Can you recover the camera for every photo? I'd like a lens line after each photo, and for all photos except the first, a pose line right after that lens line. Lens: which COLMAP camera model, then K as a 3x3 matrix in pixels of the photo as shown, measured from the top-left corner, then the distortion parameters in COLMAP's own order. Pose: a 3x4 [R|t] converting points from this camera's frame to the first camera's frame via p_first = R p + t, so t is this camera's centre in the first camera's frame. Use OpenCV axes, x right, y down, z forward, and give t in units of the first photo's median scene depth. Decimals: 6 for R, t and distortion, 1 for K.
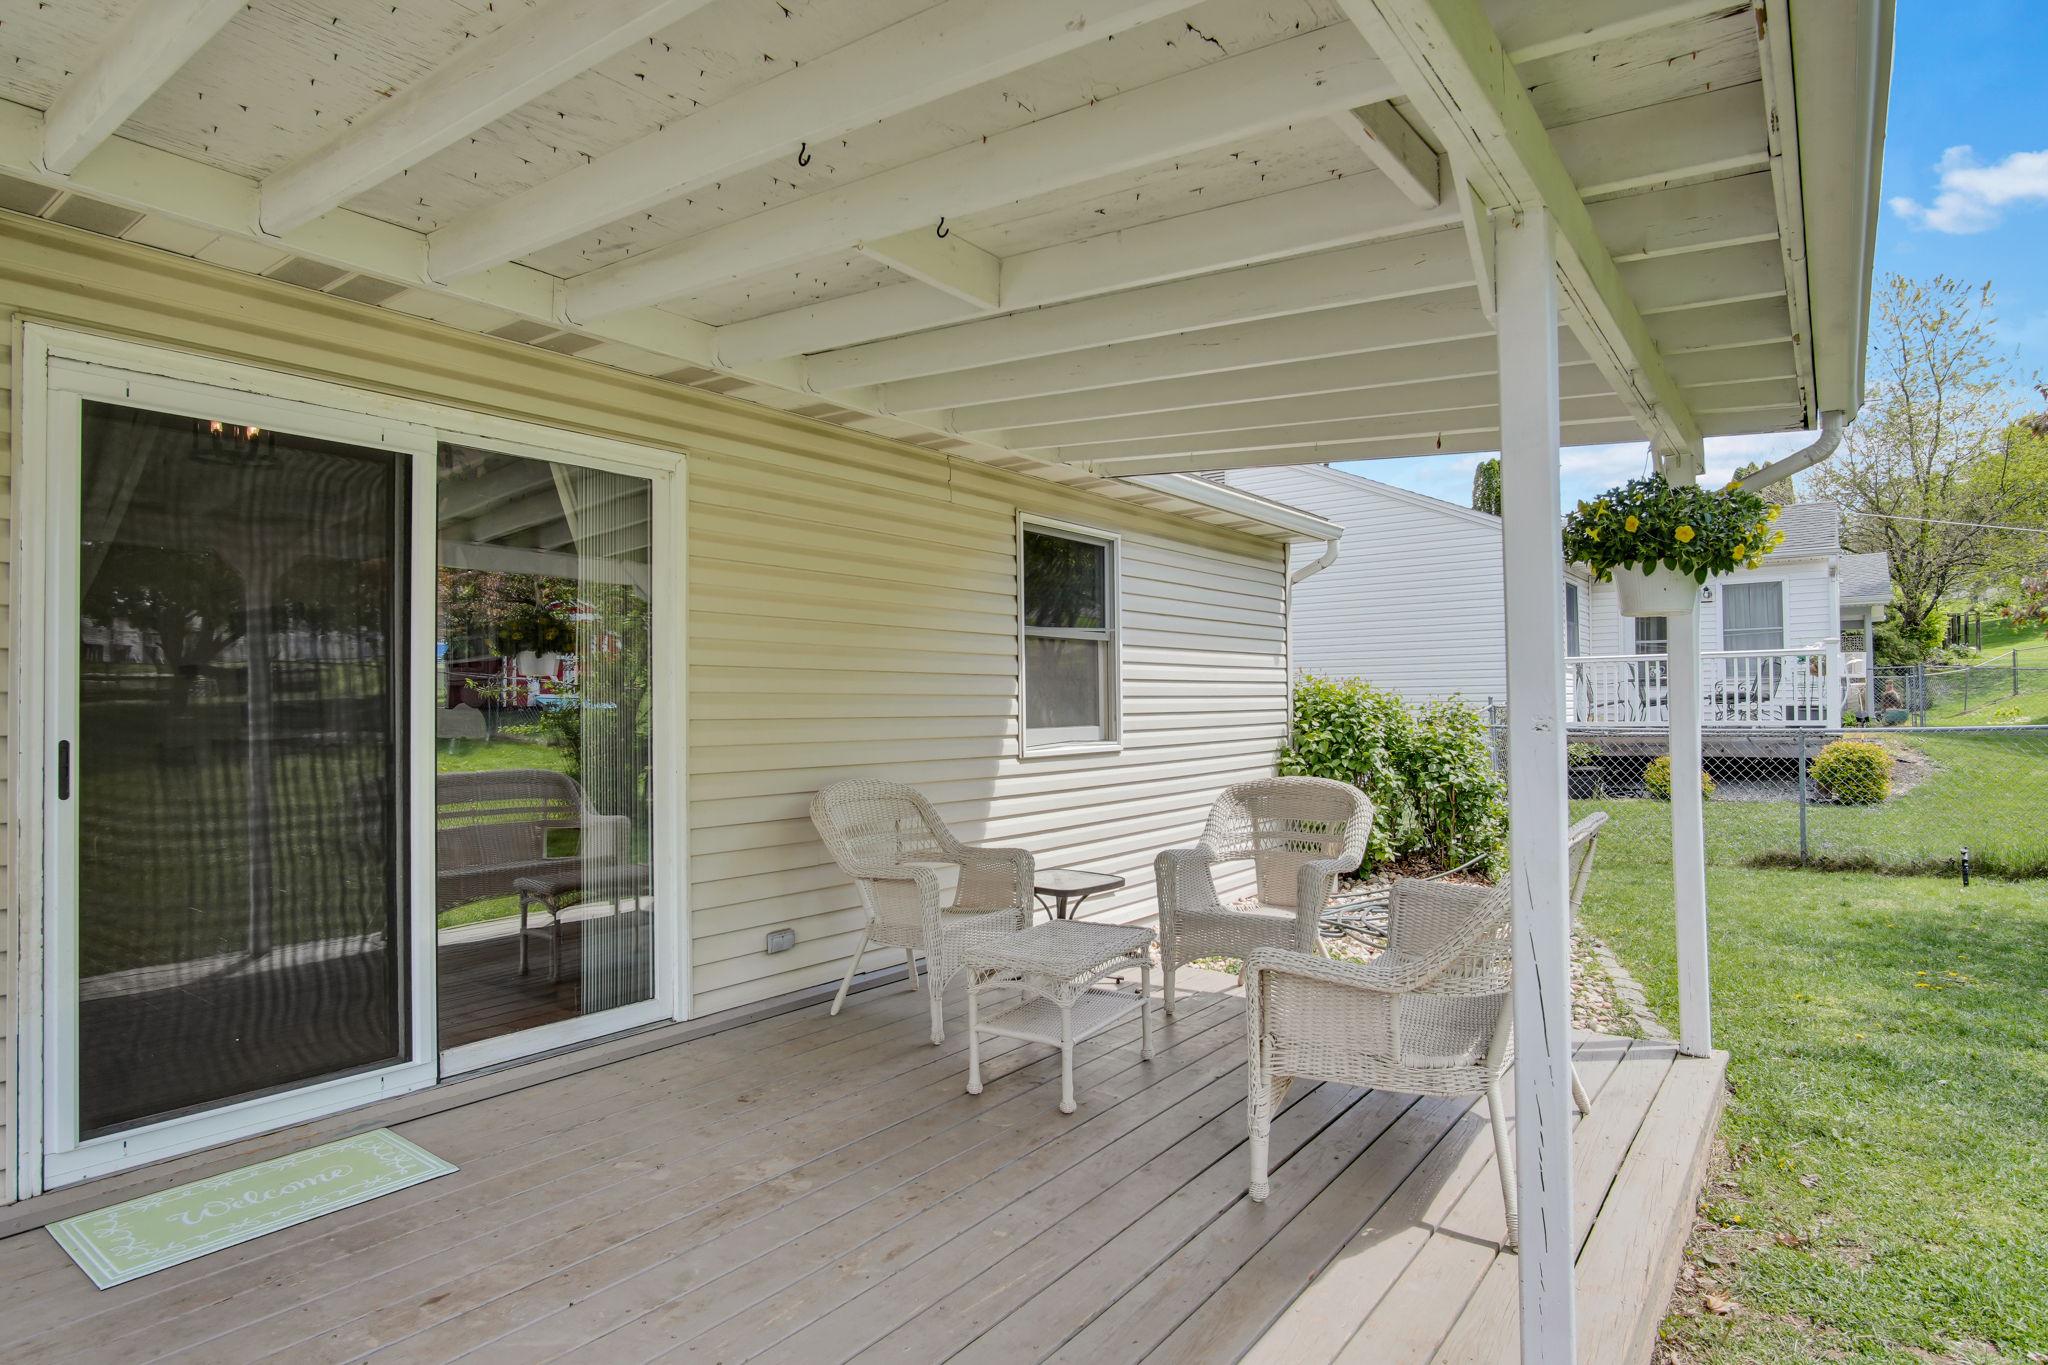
lens RADIAL K [[1117.1, 0, 1031.4], [0, 1117.1, 678.8], [0, 0, 1]] dist [-0.001576, -0.002176]
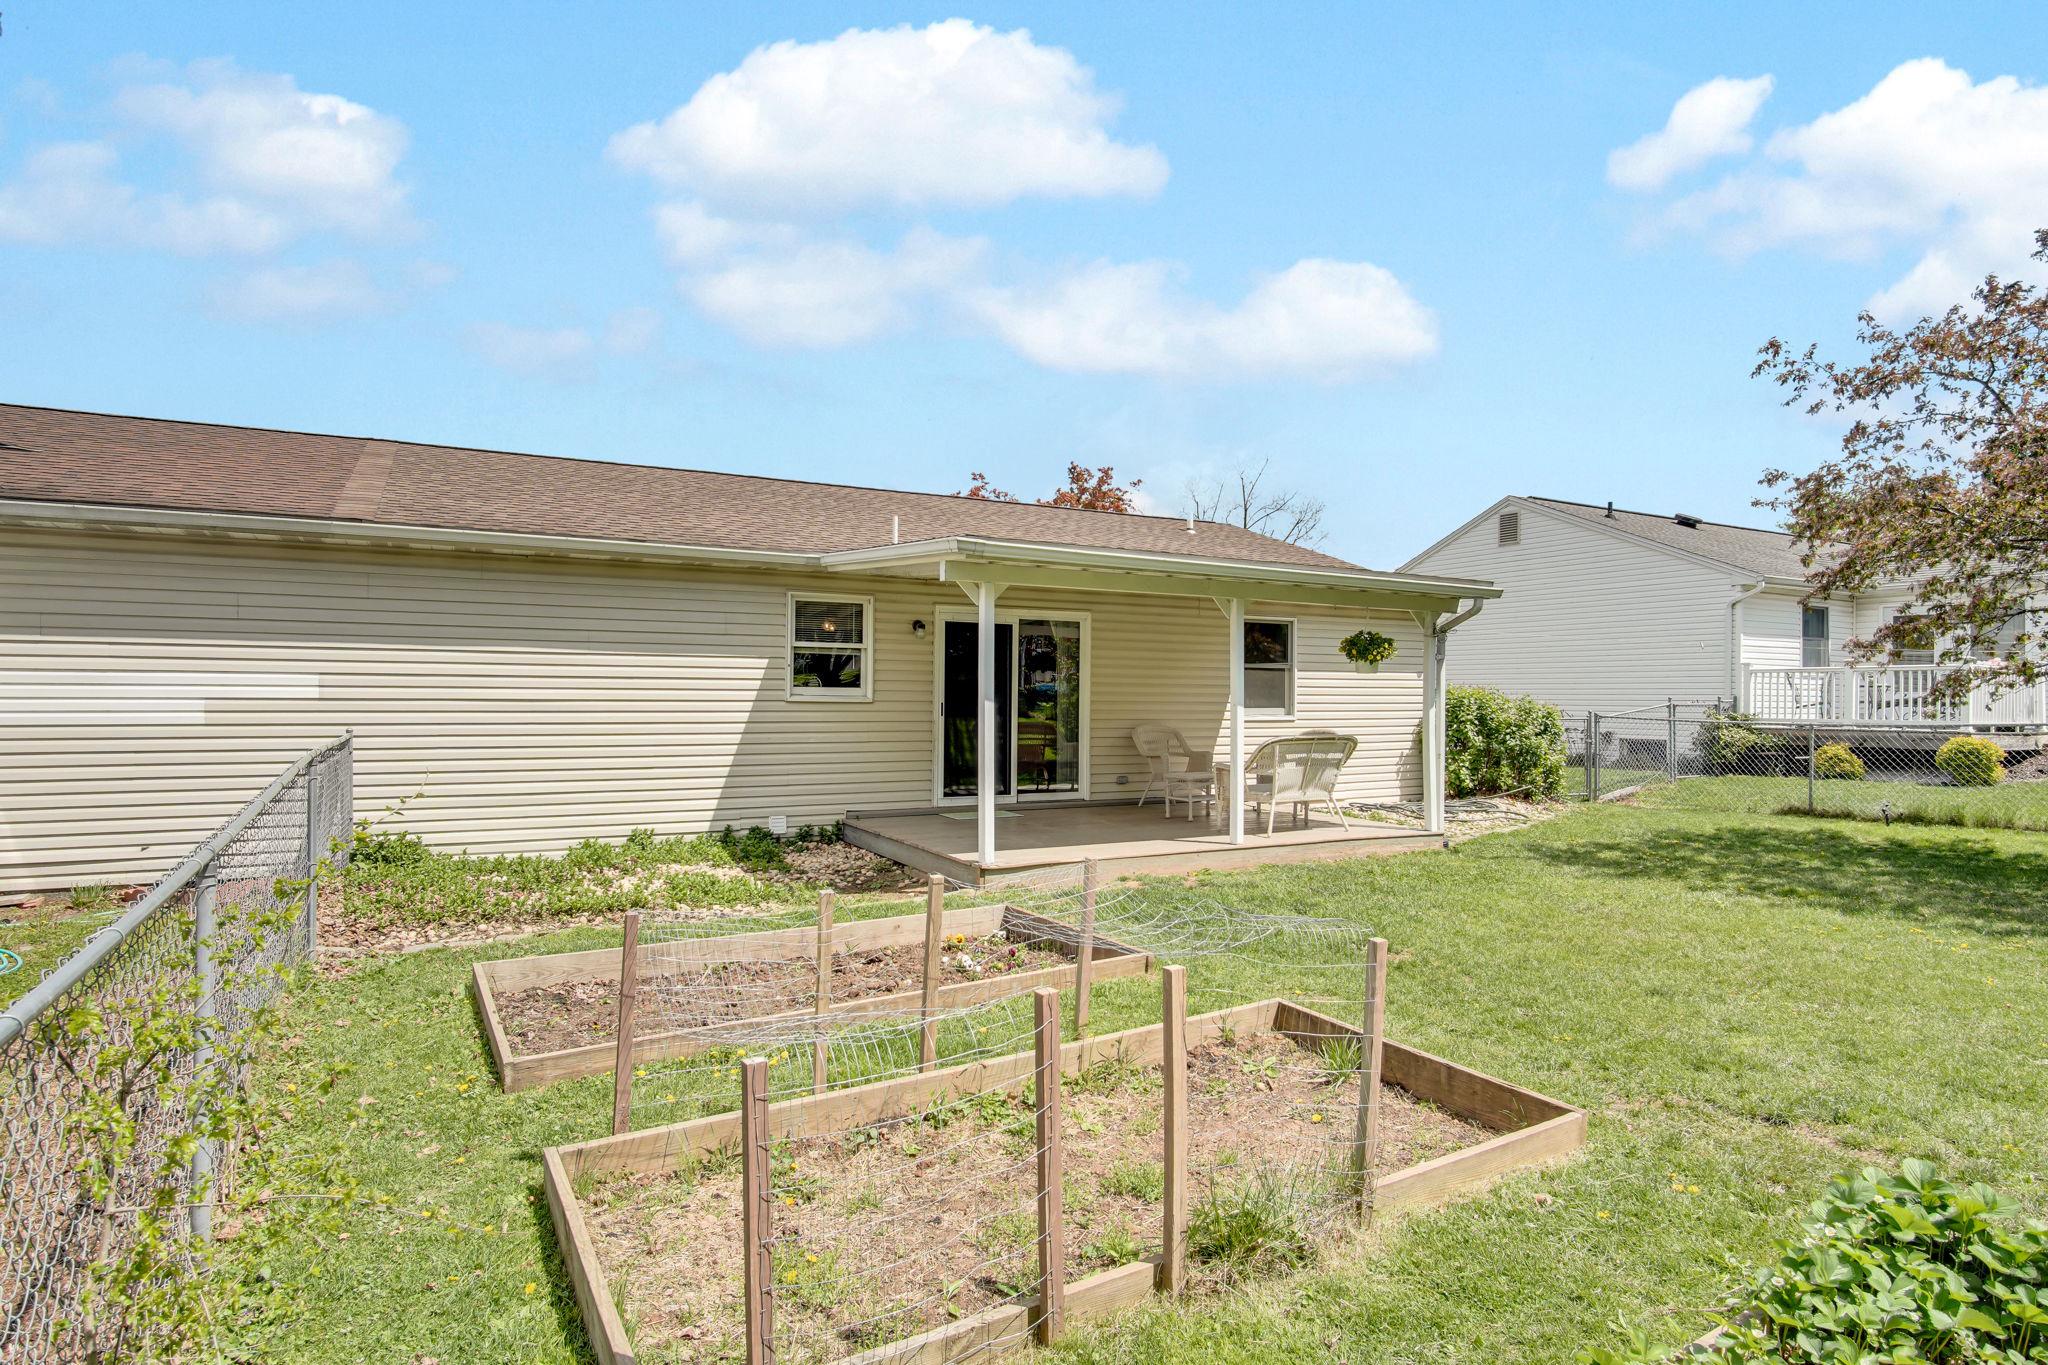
lens RADIAL K [[1117.1, 0, 1031.4], [0, 1117.1, 678.8], [0, 0, 1]] dist [-0.001576, -0.002176]
pose [[0.911450, 0.015396, -0.411123, 0.526290], [-0.008470, 0.999790, 0.018663, -0.052542], [0.411324, -0.013528, 0.911389, -1.211431]]
